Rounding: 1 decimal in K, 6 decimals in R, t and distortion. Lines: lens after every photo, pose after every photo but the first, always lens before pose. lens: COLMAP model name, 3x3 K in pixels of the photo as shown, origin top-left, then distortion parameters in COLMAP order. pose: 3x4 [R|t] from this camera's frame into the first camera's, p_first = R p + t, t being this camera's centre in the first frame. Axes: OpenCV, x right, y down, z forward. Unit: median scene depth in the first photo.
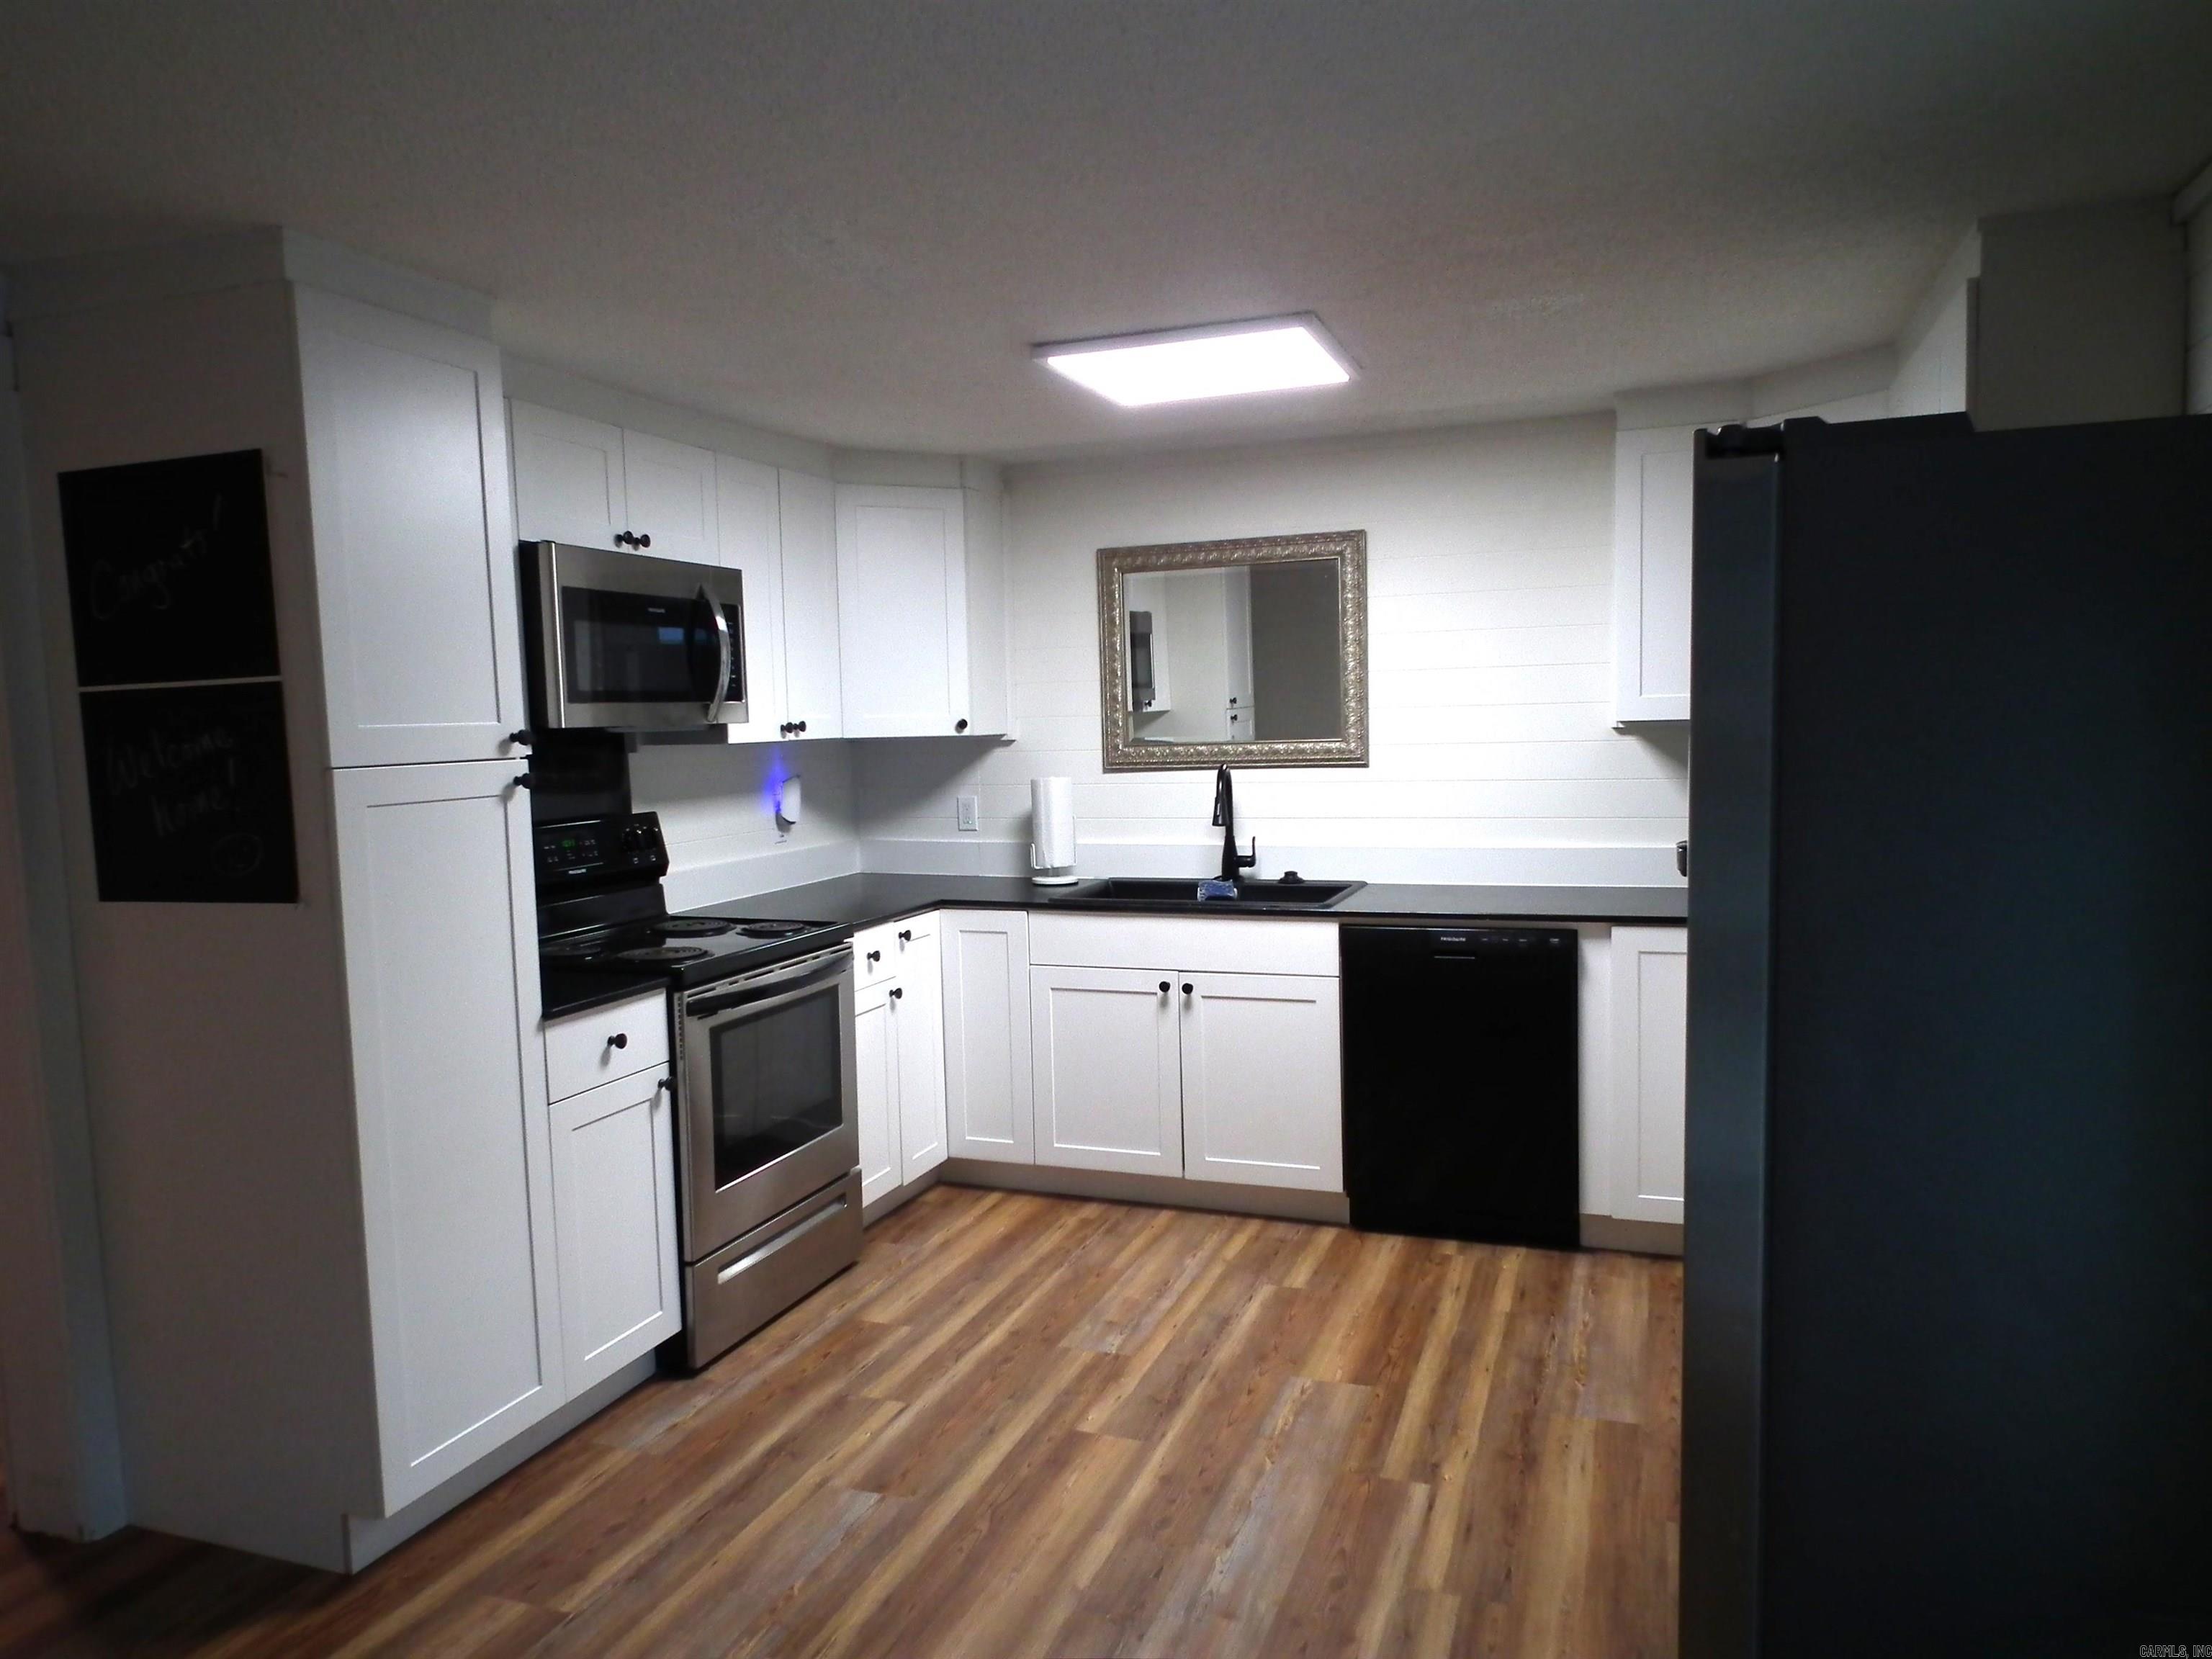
lens RADIAL K [[1522.6, 0, 1104.3], [0, 1522.6, 865.0], [0, 0, 1]] dist [0.074925, -0.116005]
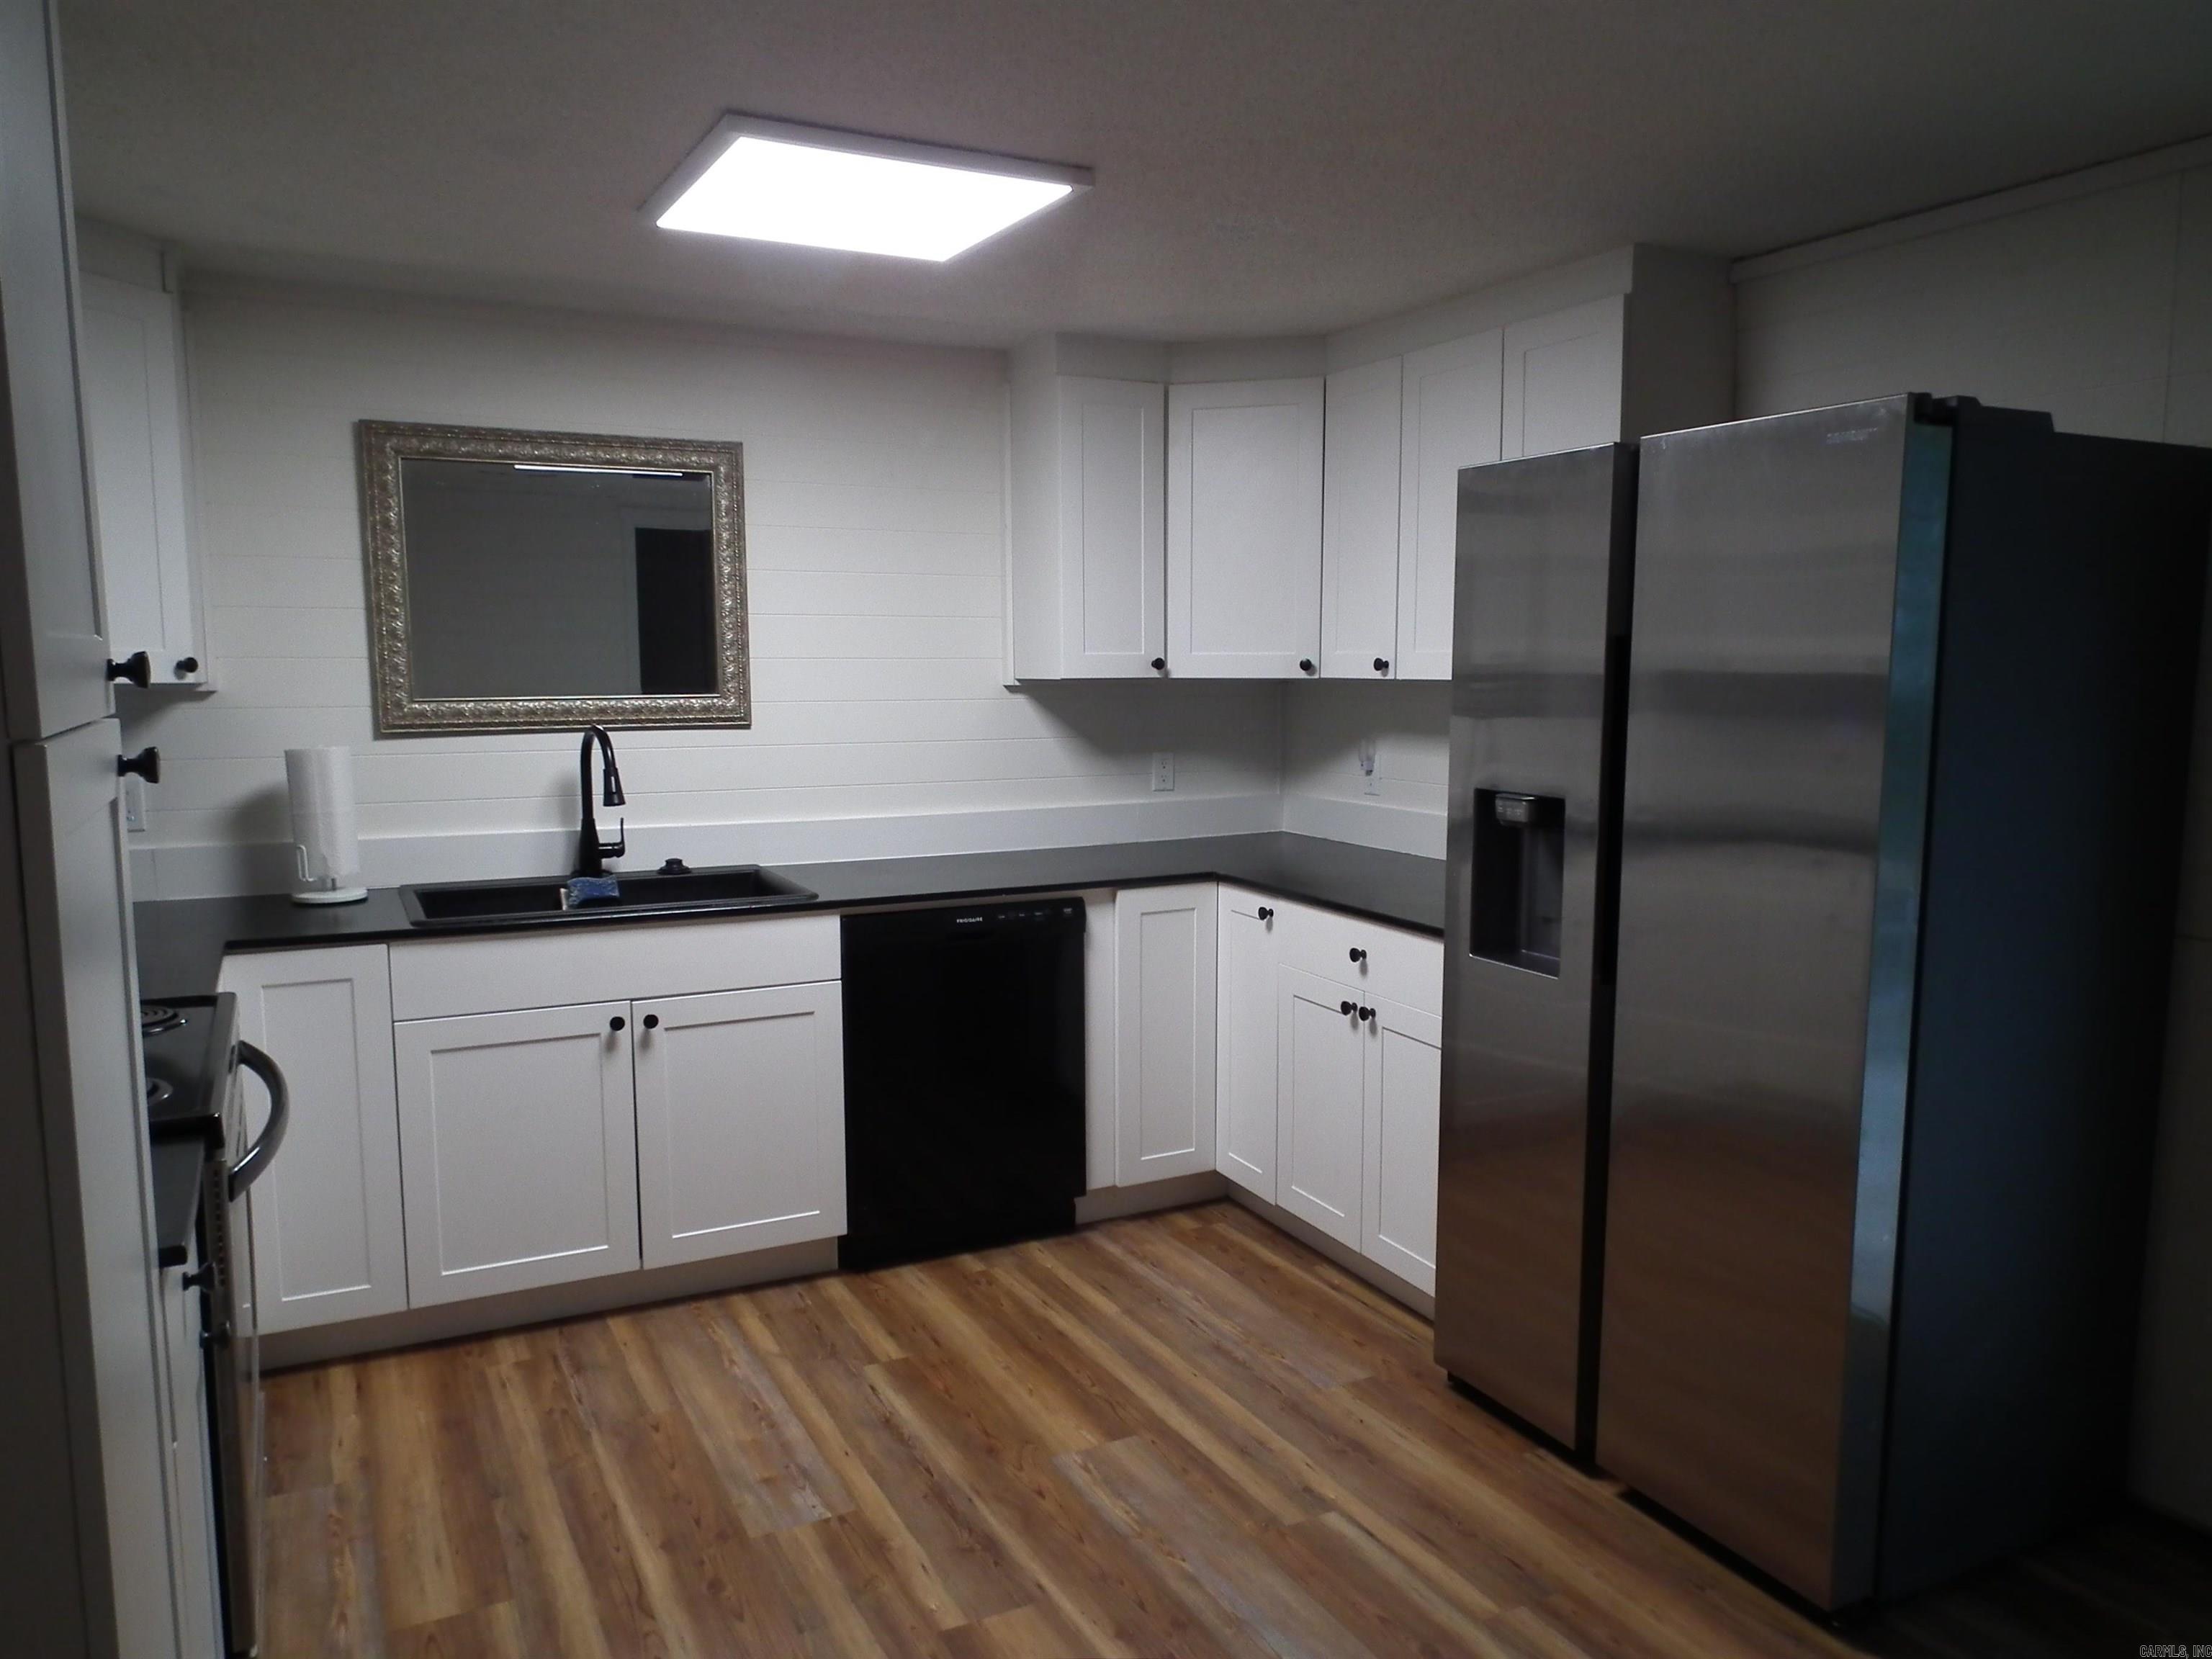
lens RADIAL K [[1524.6, 0, 1106.9], [0, 1524.6, 856.5], [0, 0, 1]] dist [0.034125, -0.034503]
pose [[0.678639, -0.069128, 0.731211, -0.353369], [0.055382, 0.997543, 0.042907, -0.021601], [-0.732381, 0.011377, 0.680800, 0.323853]]
